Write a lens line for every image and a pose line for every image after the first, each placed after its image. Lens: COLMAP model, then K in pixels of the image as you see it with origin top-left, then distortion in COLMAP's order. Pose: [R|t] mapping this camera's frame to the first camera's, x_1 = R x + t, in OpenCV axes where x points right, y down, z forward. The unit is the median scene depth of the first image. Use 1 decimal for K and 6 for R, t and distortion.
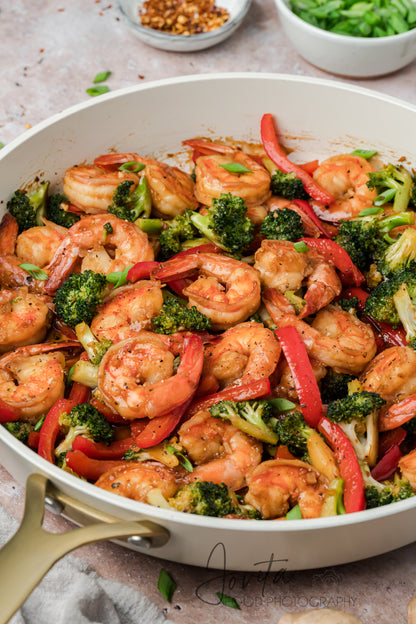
lens RADIAL K [[2725.1, 0, 208.0], [0, 2725.1, 312.0], [0, 0, 1]] dist [-0.105161, 1.867561]
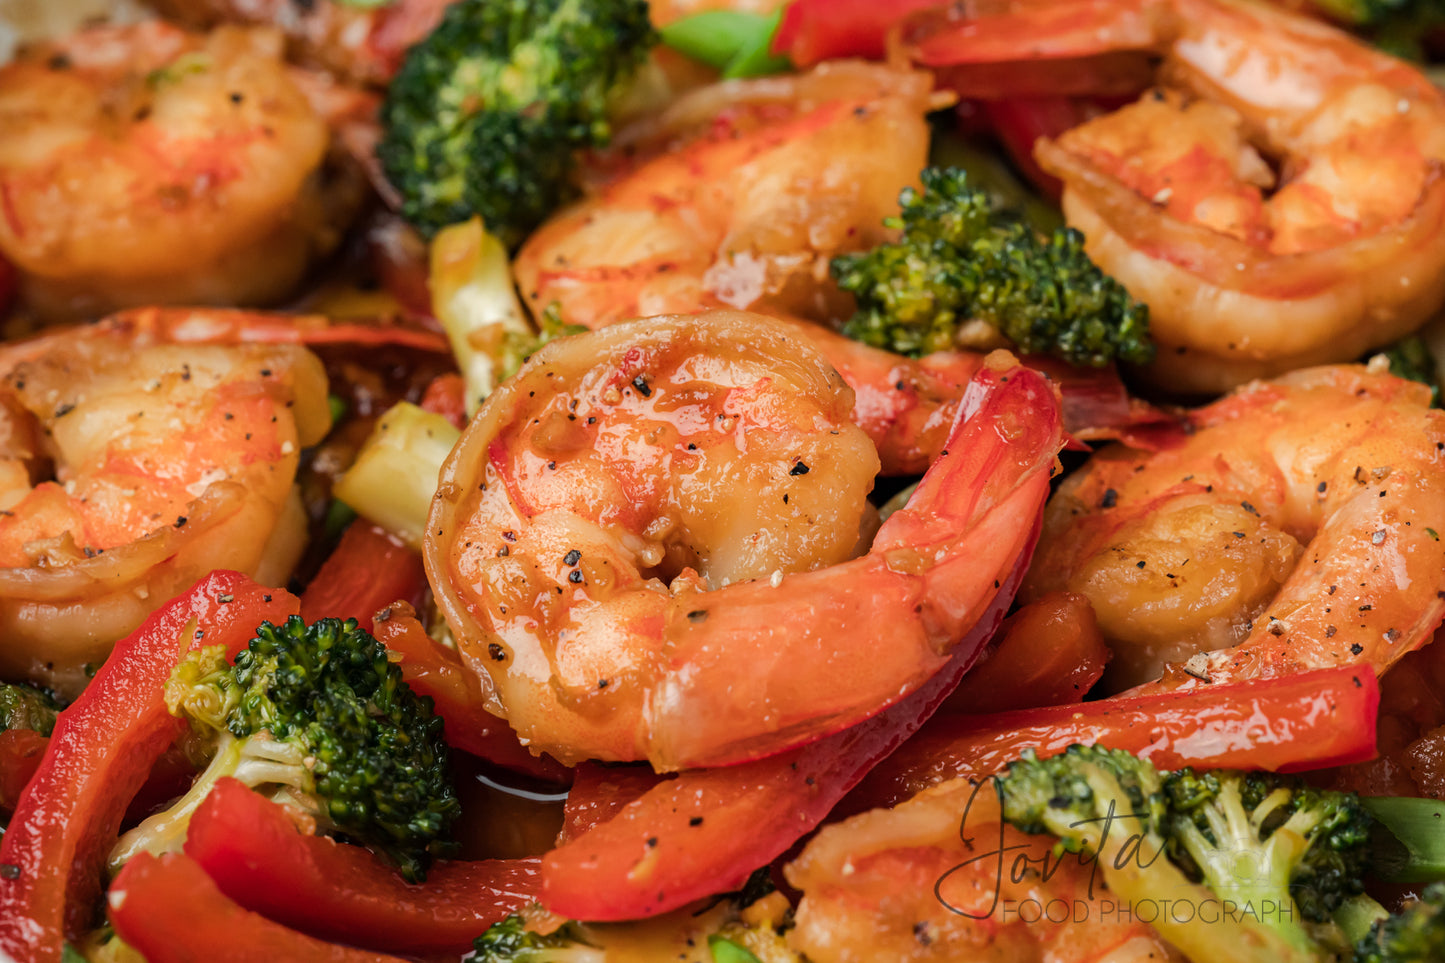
lens RADIAL K [[6310.5, 0, 722.5], [0, 6310.5, 481.5], [0, 0, 1]] dist [-0.105161, 1.867561]
pose [[0.968679, 0.171848, -0.179247, 0.050961], [-0.180113, 0.983164, -0.030774, 0.031898], [0.170941, 0.062095, 0.983323, 0.585934]]
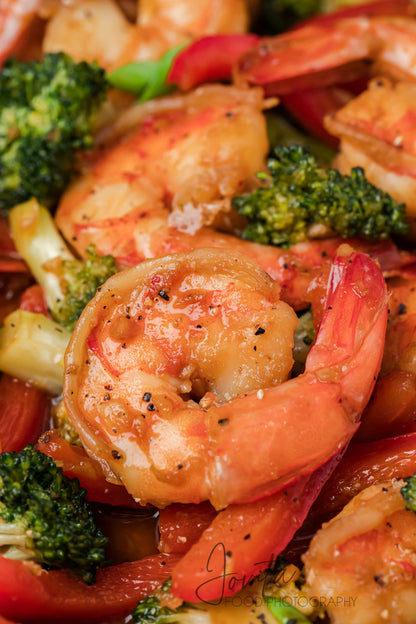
lens RADIAL K [[2725.1, 0, 208.0], [0, 2725.1, 312.0], [0, 0, 1]] dist [-0.105161, 1.867561]
pose [[0.998928, 0.042177, -0.019060, -0.016811], [-0.040995, 0.997435, 0.058668, -0.003245], [0.021485, -0.057823, 0.998096, 0.659900]]
